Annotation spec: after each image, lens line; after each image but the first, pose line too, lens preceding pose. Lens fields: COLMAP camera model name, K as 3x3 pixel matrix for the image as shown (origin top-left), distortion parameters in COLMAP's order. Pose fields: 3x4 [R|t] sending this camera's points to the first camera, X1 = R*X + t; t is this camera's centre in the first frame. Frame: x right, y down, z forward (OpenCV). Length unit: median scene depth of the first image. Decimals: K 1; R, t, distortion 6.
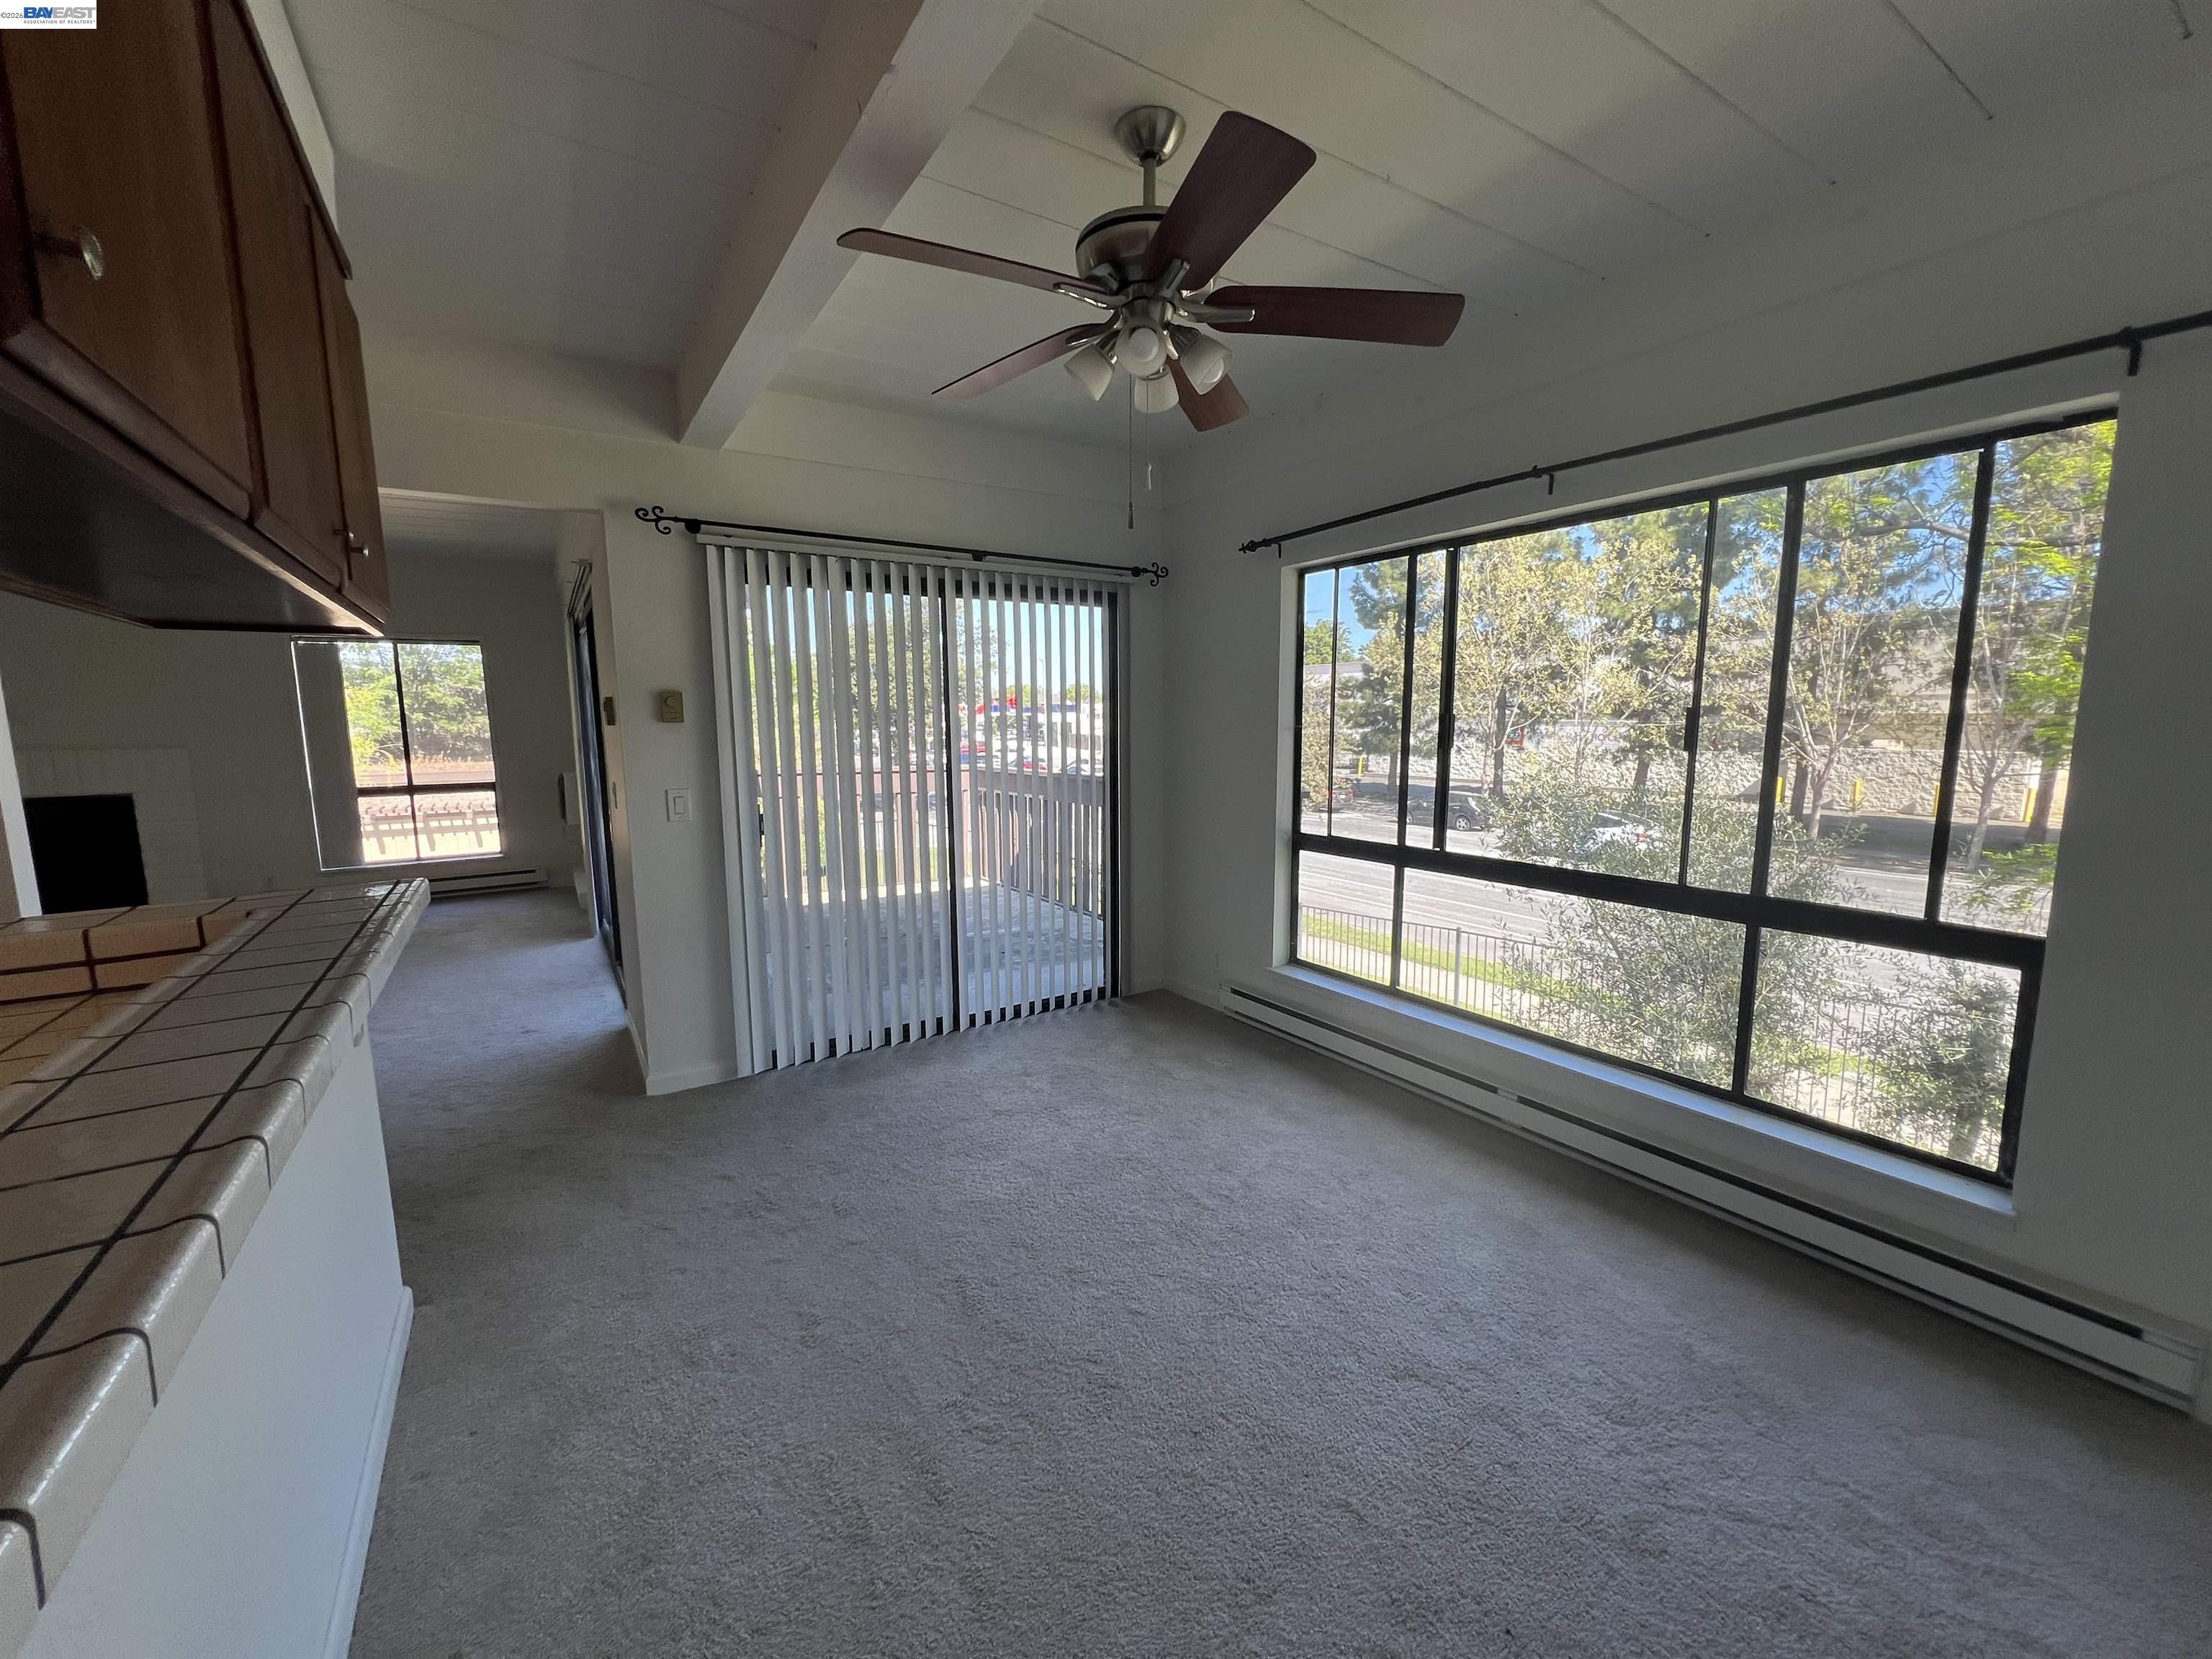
lens RADIAL K [[884.8, 0, 1109.3], [0, 884.8, 835.9], [0, 0, 1]] dist [-0.001162, -0.000110]
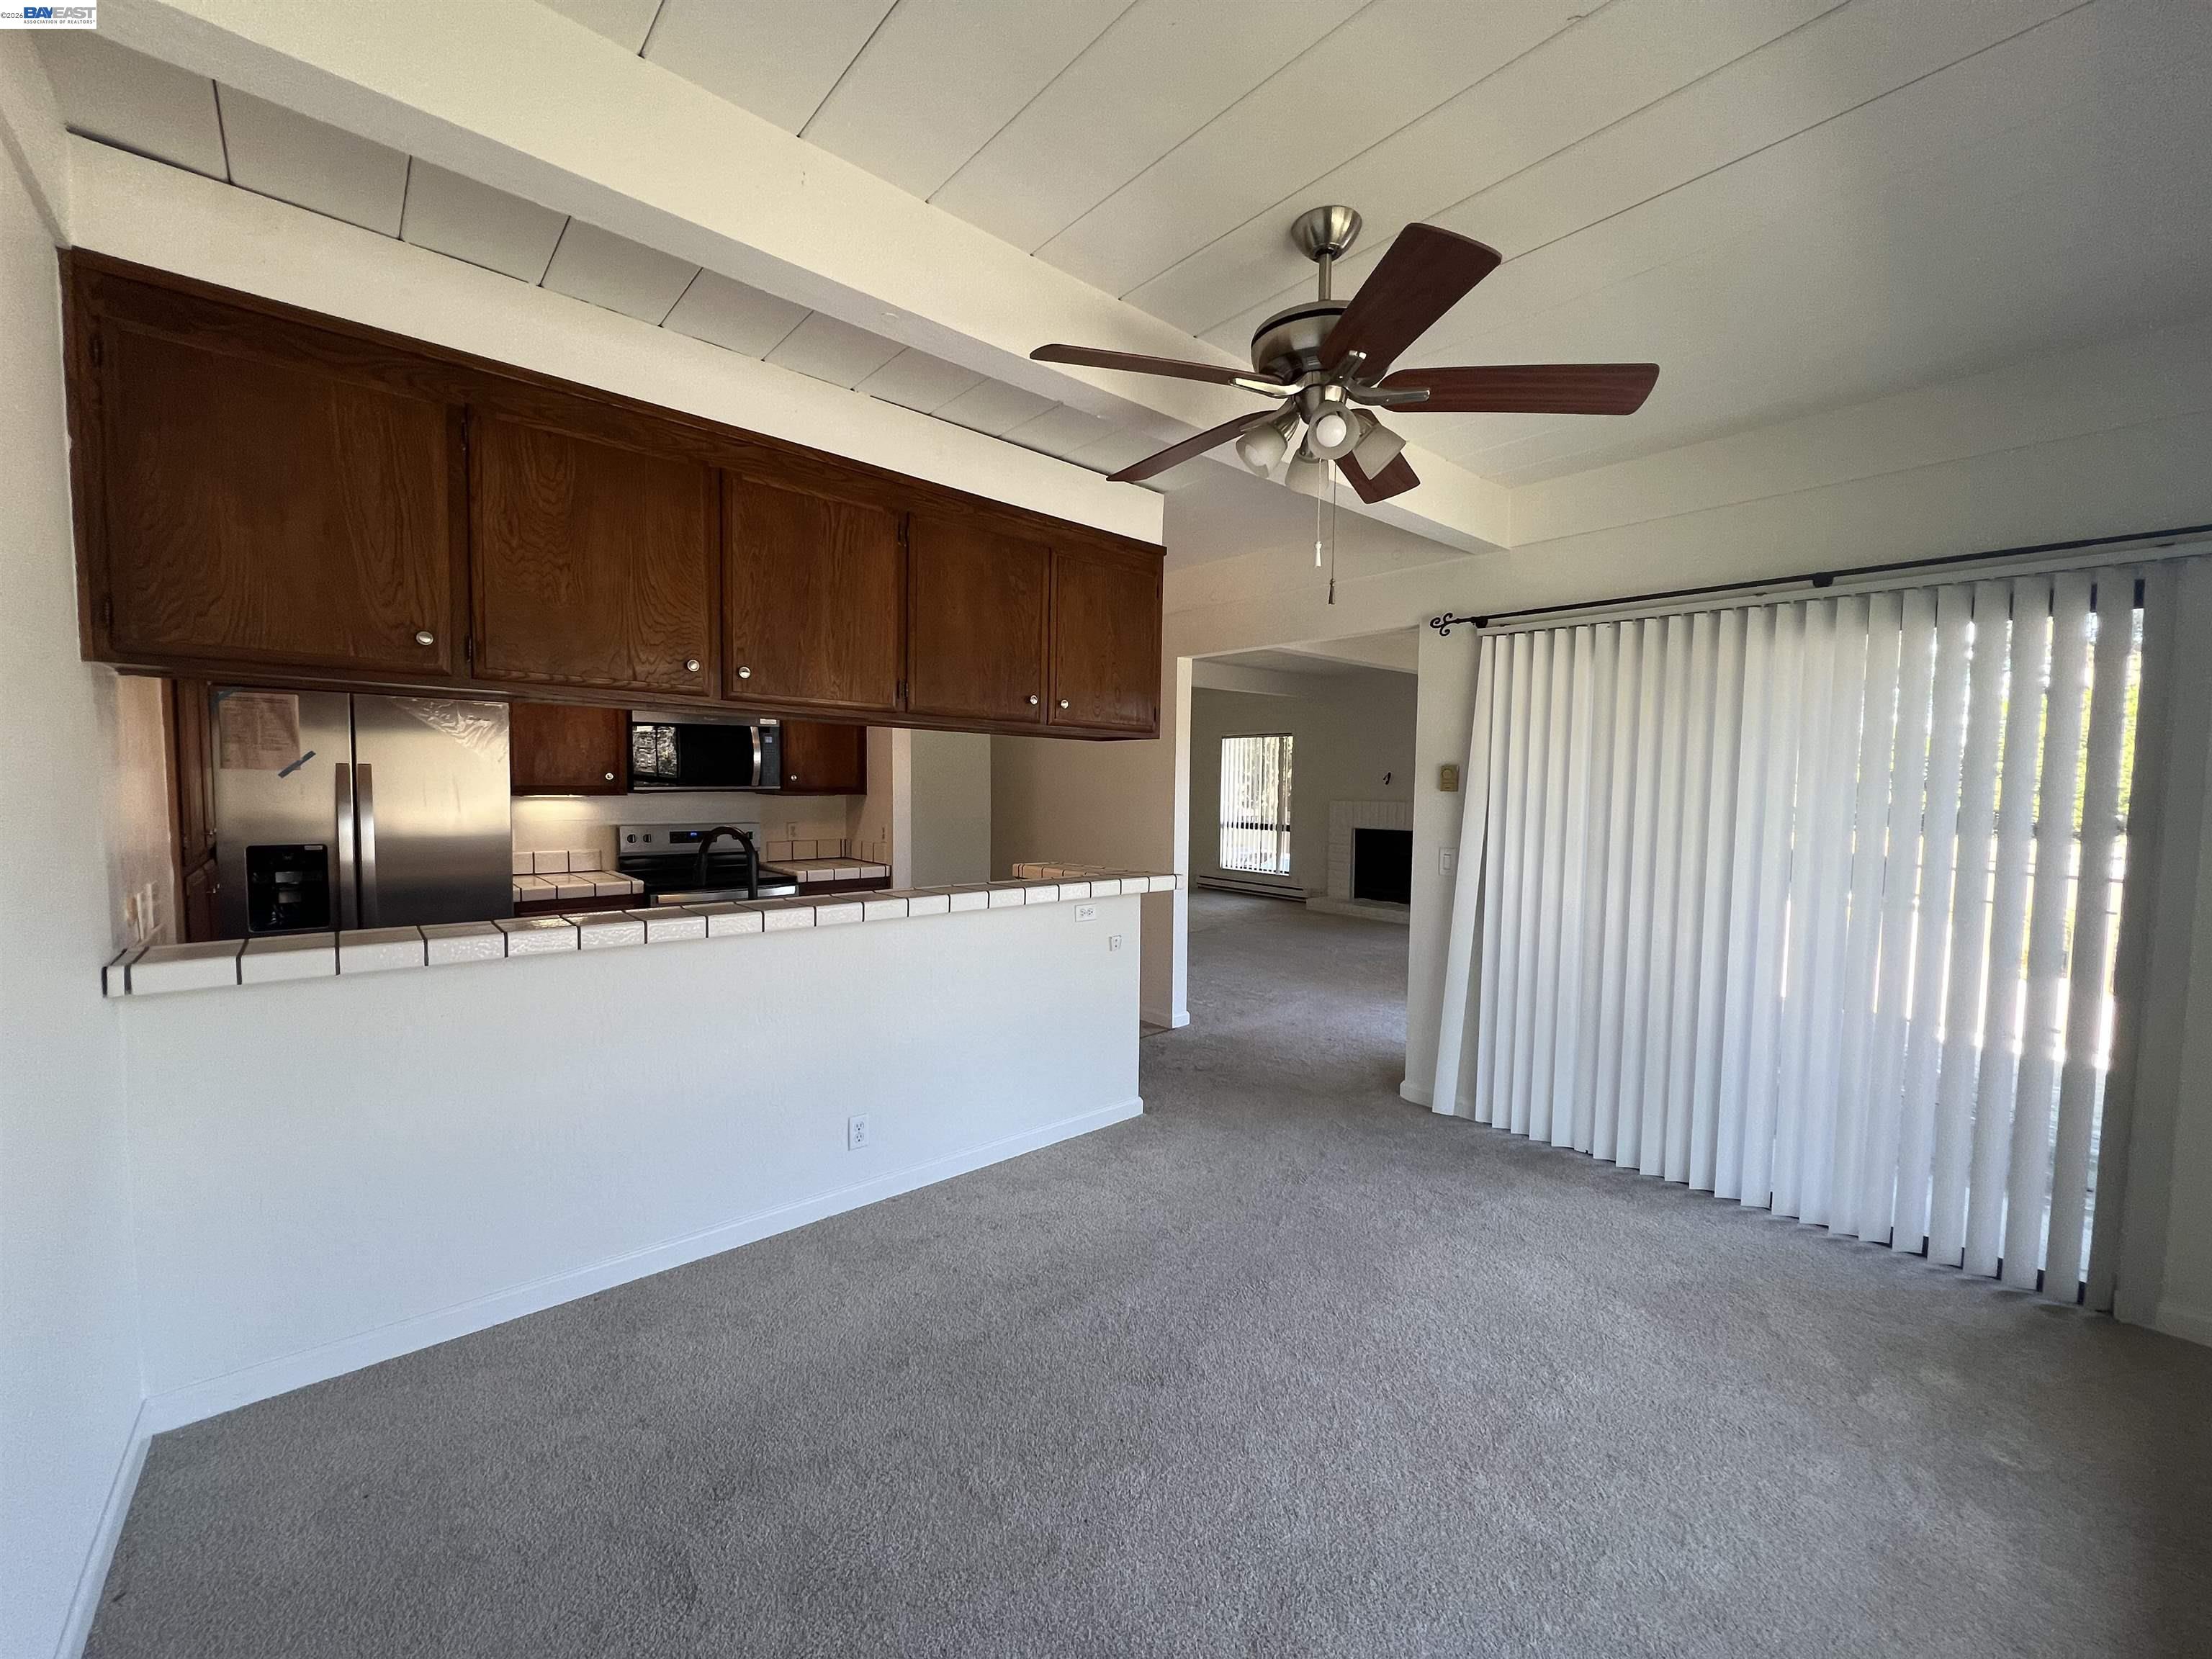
lens RADIAL K [[884.3, 0, 1108.4], [0, 884.3, 829.6], [0, 0, 1]] dist [0.000144, 0.000128]
pose [[0.139602, 0.064507, -0.988104, 0.535783], [-0.146485, 0.988242, 0.043820, -0.055130], [0.979313, 0.138625, 0.147409, 0.342482]]
